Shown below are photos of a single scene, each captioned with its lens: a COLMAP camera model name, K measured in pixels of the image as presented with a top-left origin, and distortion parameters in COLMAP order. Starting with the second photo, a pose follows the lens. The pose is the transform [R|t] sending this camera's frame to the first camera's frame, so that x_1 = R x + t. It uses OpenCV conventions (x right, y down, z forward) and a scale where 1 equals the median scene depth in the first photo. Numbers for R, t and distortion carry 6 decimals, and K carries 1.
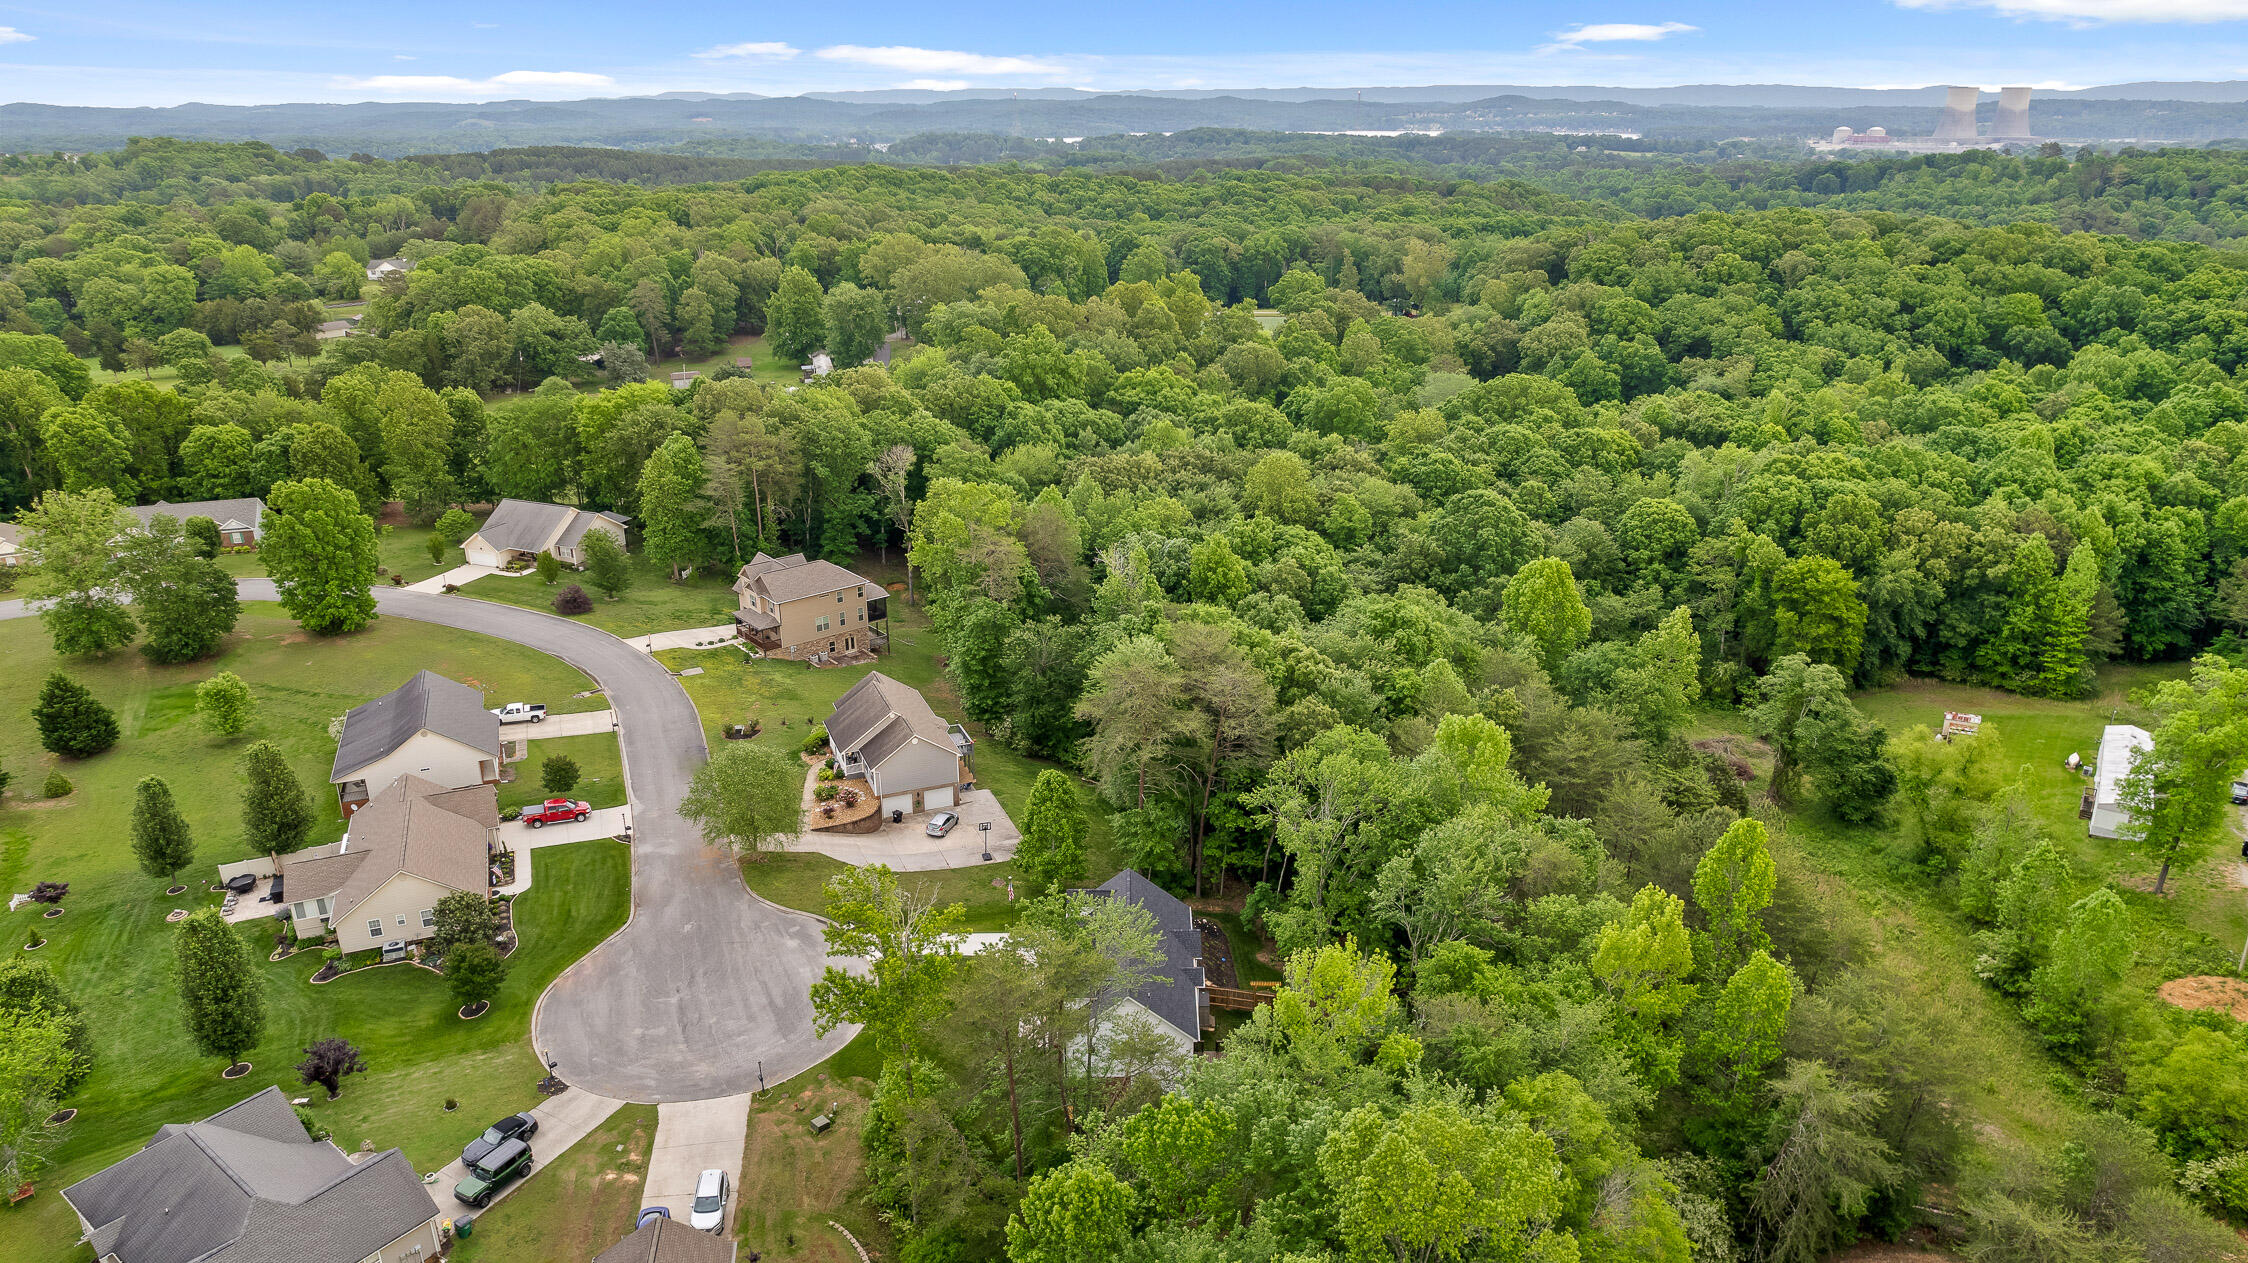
lens RADIAL K [[1441.1, 0, 1132.6], [0, 1441.1, 623.2], [0, 0, 1]] dist [-0.076927, 0.066961]
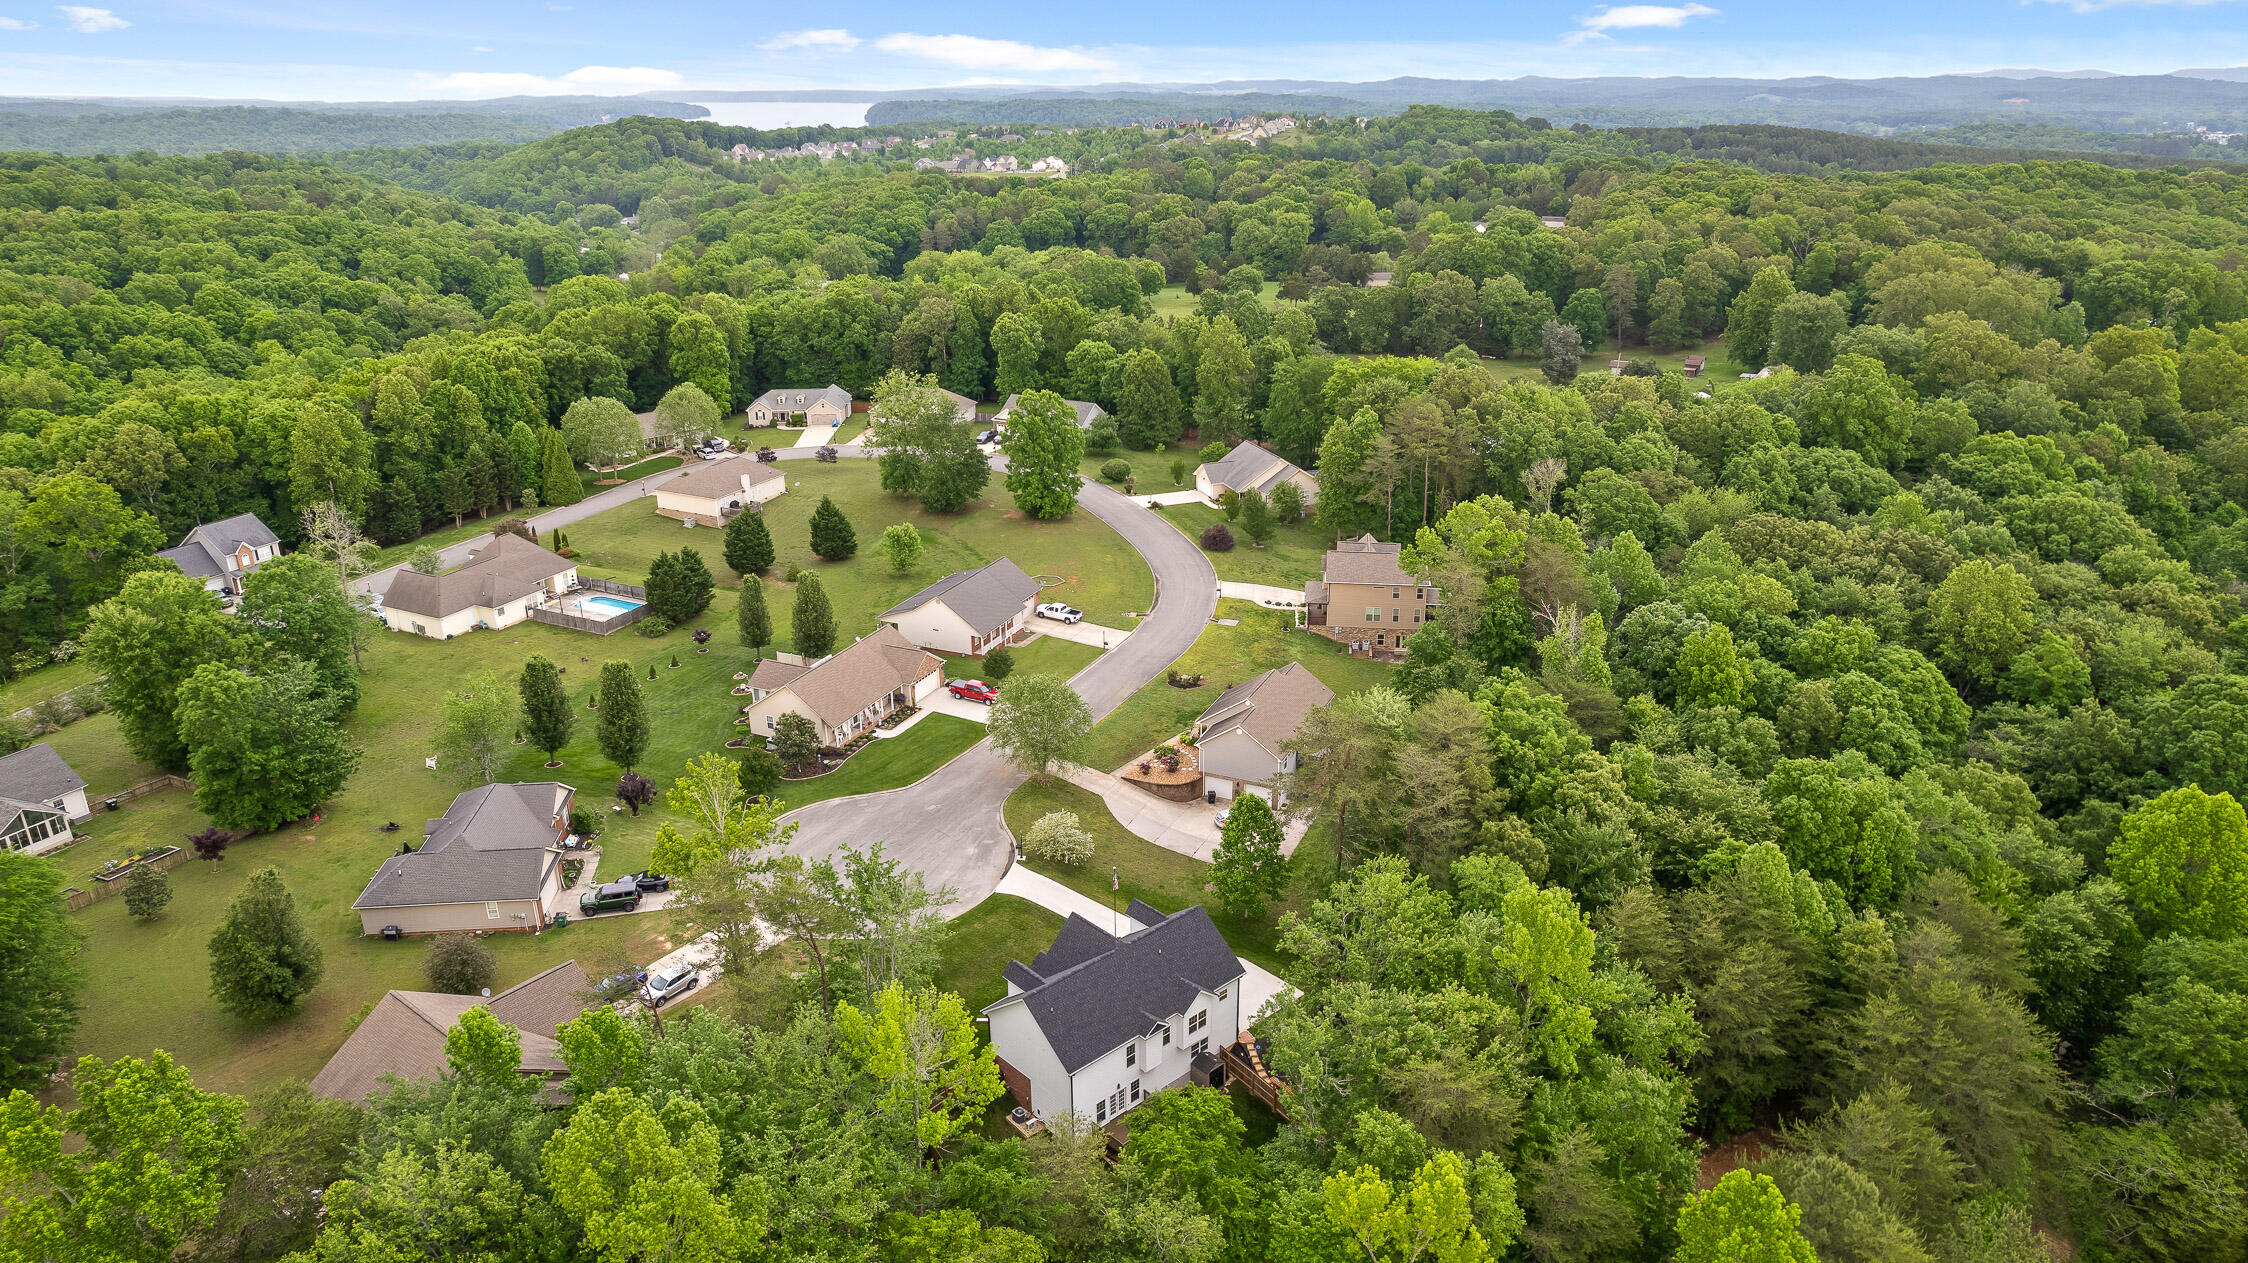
lens RADIAL K [[1441.1, 0, 1132.6], [0, 1441.1, 623.2], [0, 0, 1]] dist [-0.076927, 0.066961]
pose [[0.683818, 0.259027, -0.682127, 0.353917], [-0.248183, 0.961696, 0.116391, -0.068276], [0.686147, 0.089702, 0.721911, 0.159713]]
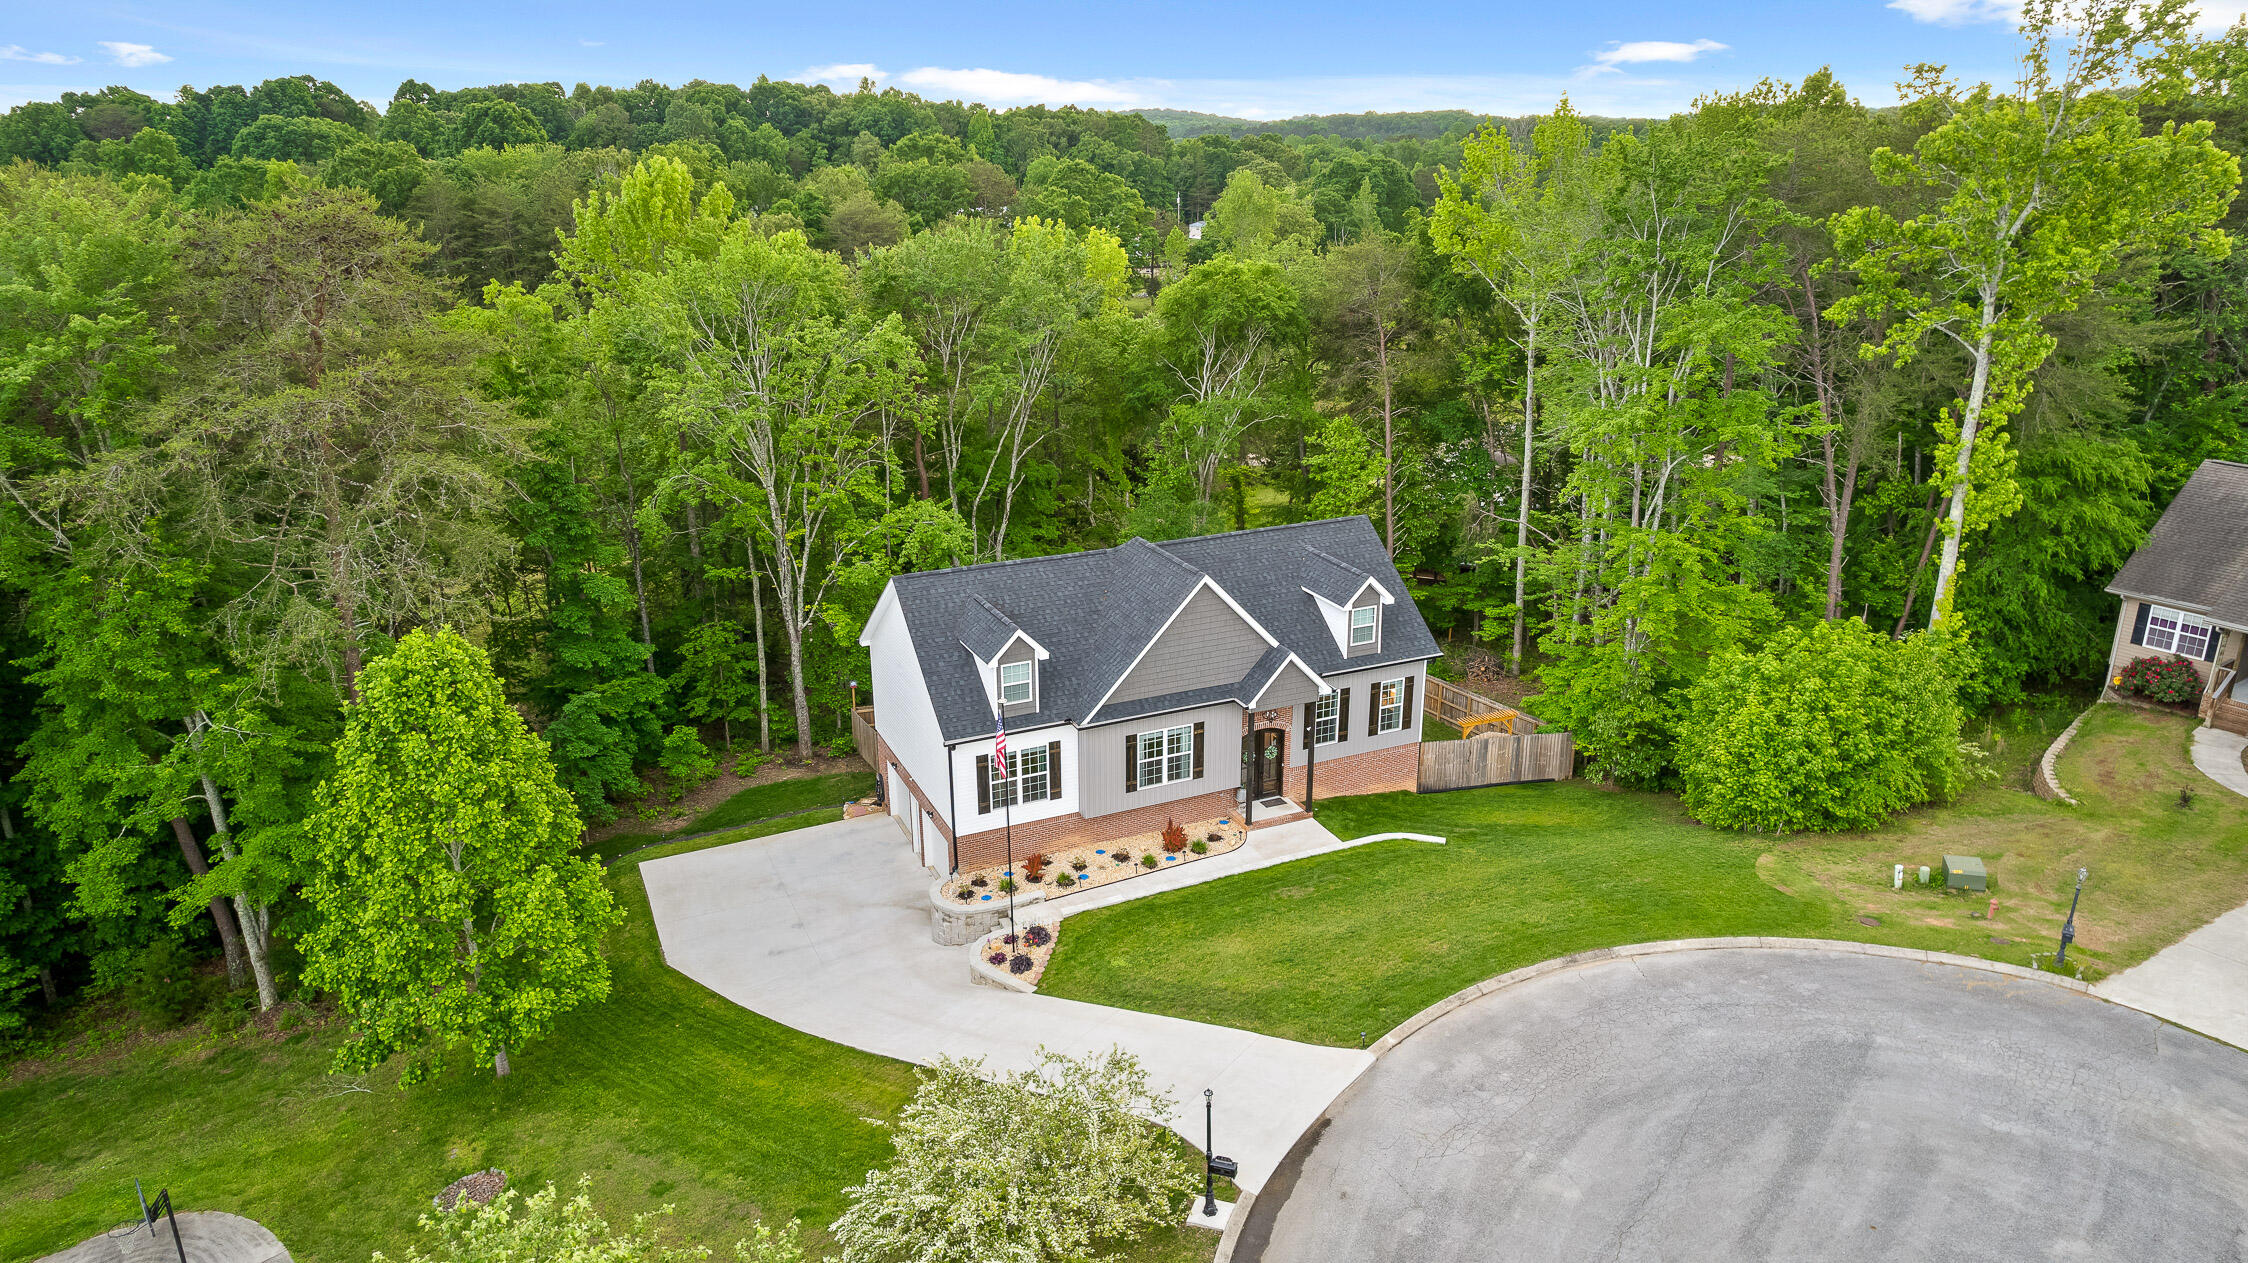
lens RADIAL K [[1441.1, 0, 1132.6], [0, 1441.1, 623.2], [0, 0, 1]] dist [-0.076927, 0.066961]
pose [[-0.418952, -0.289168, 0.860733, -0.227491], [0.315999, 0.842246, 0.436767, 0.019625], [-0.851248, 0.454975, -0.261484, 0.649853]]
